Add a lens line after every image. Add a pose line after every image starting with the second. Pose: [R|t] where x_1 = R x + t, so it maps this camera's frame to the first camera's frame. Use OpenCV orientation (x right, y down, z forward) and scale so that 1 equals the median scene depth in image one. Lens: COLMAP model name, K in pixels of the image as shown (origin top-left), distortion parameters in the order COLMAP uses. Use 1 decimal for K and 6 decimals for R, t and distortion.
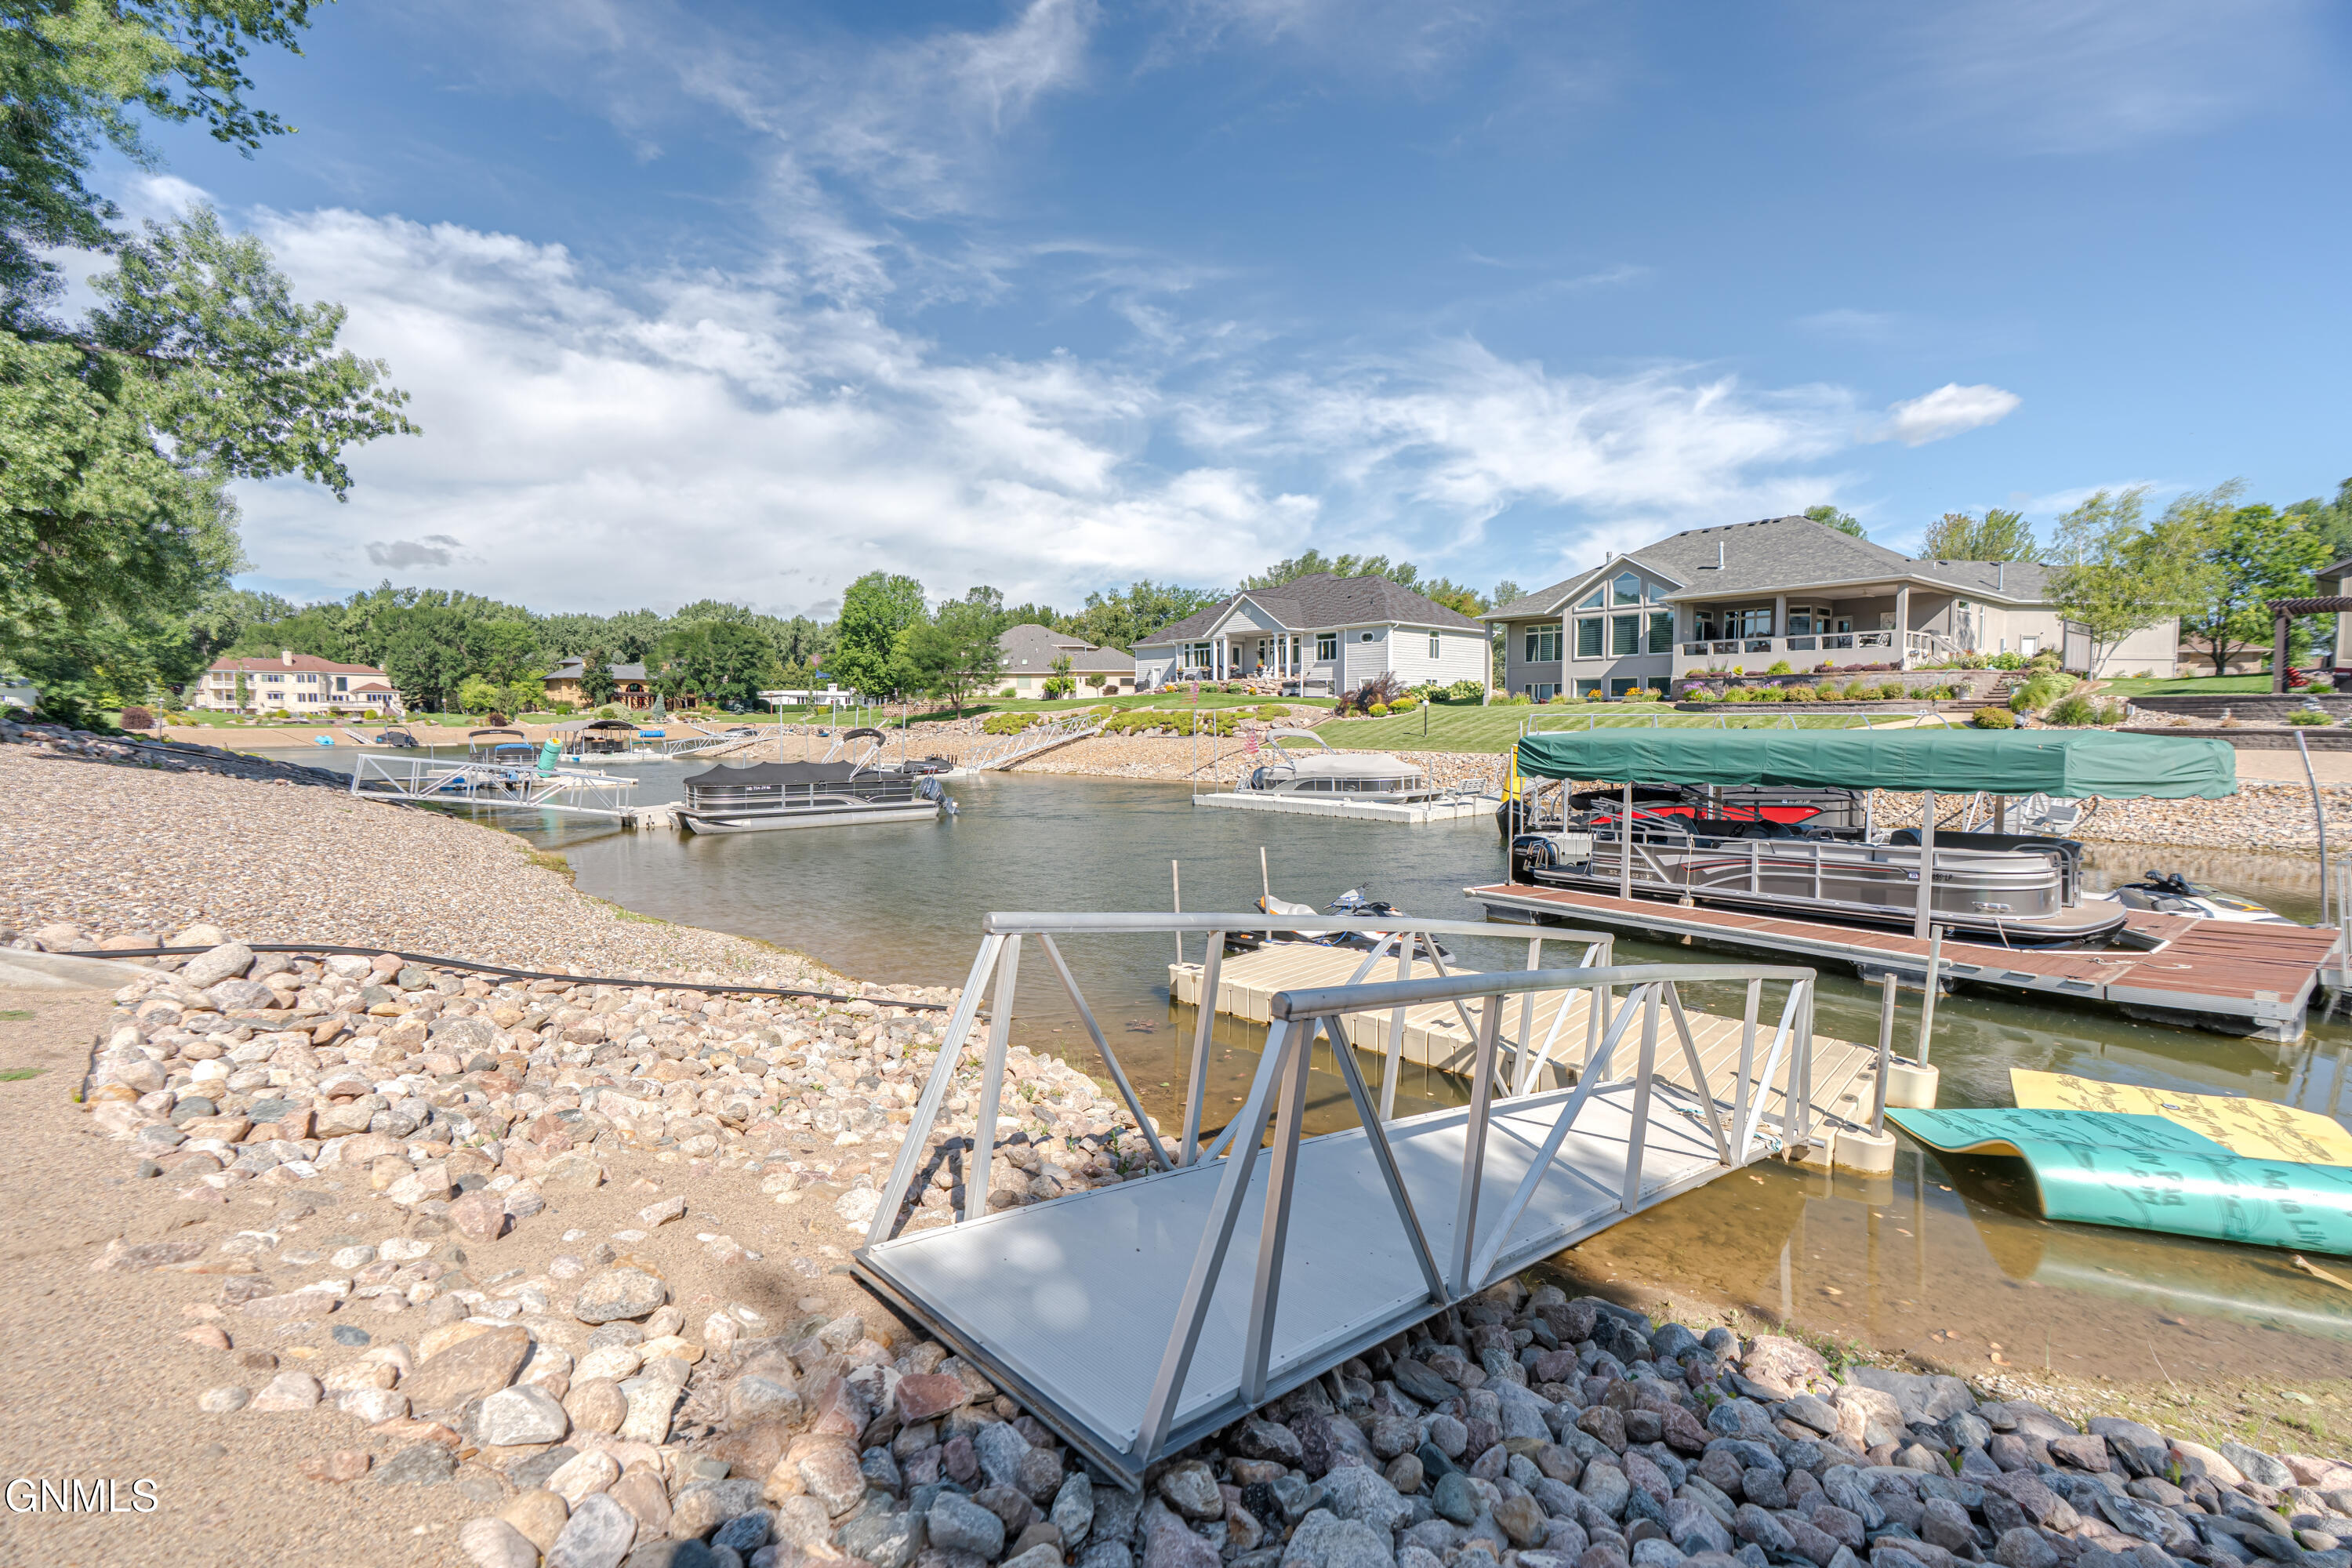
lens RADIAL K [[1038.0, 0, 1202.6], [0, 1038.0, 822.4], [0, 0, 1]] dist [0.011971, 0.000836]
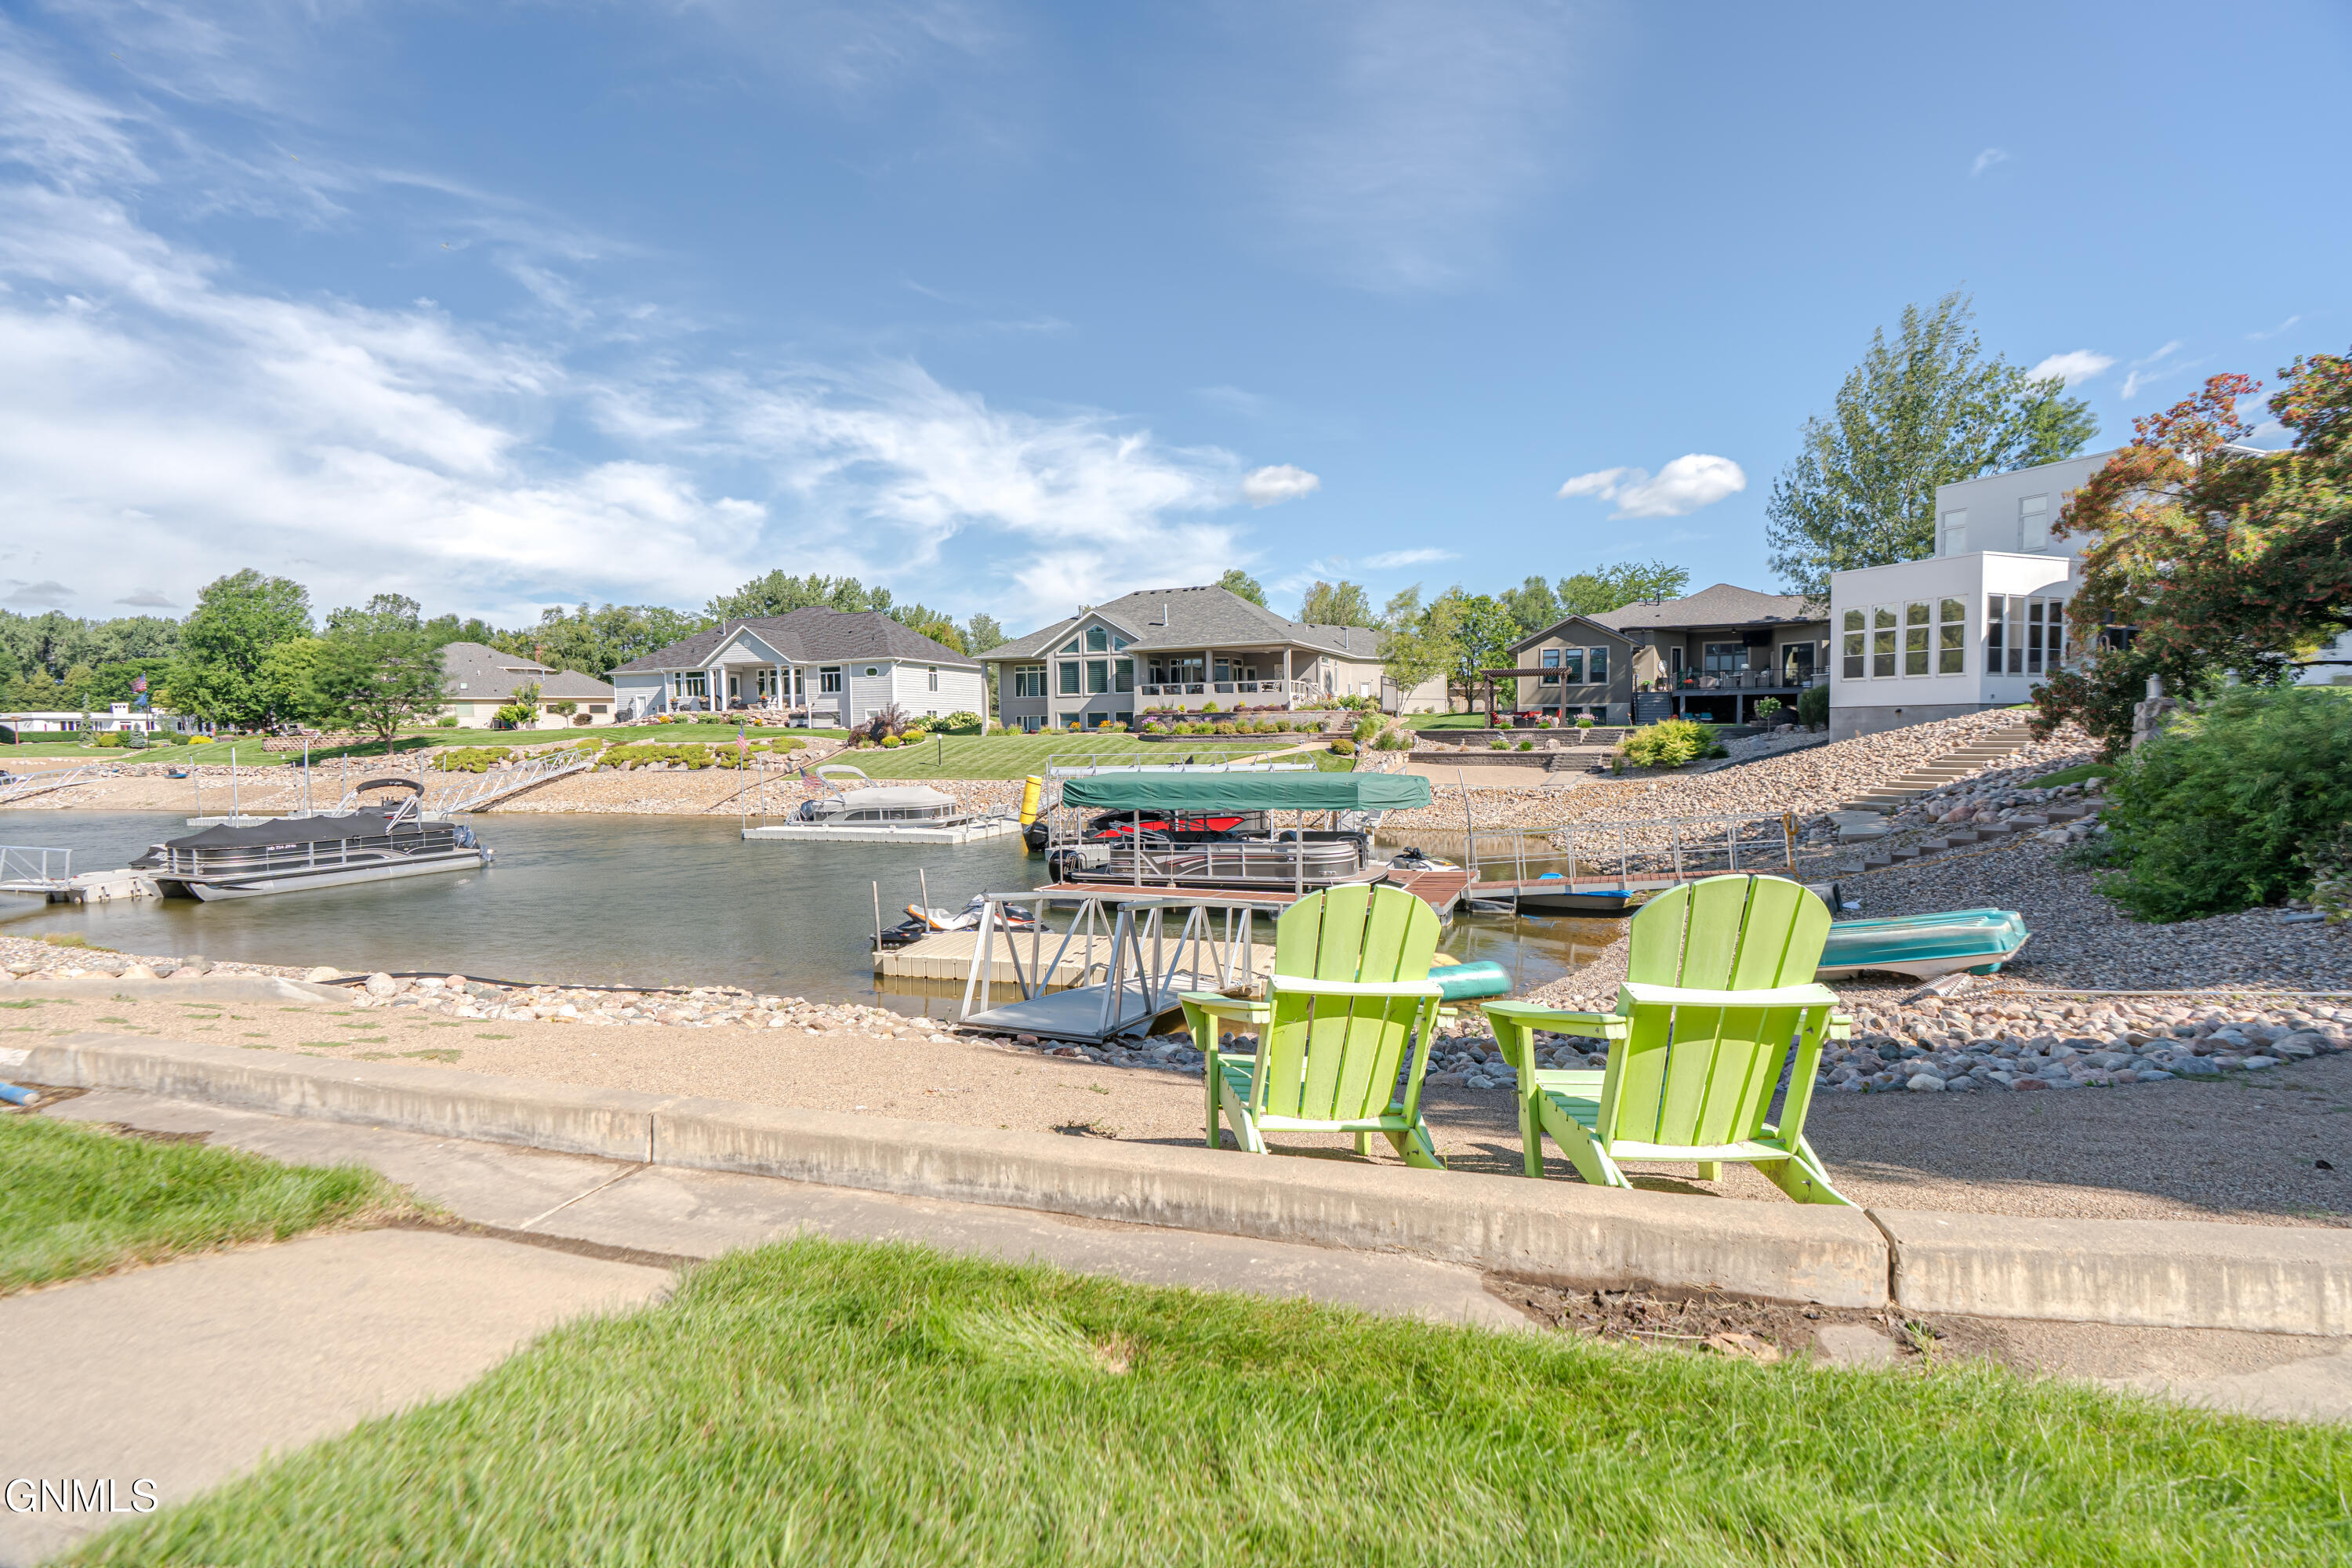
lens RADIAL K [[1057.7, 0, 1181.7], [0, 1057.7, 753.1], [0, 0, 1]] dist [-0.008746, 0.000920]
pose [[0.884594, -0.018660, 0.465988, -0.066744], [0.056275, 0.996169, -0.066938, -0.003687], [-0.462954, 0.085436, 0.882255, -0.101235]]
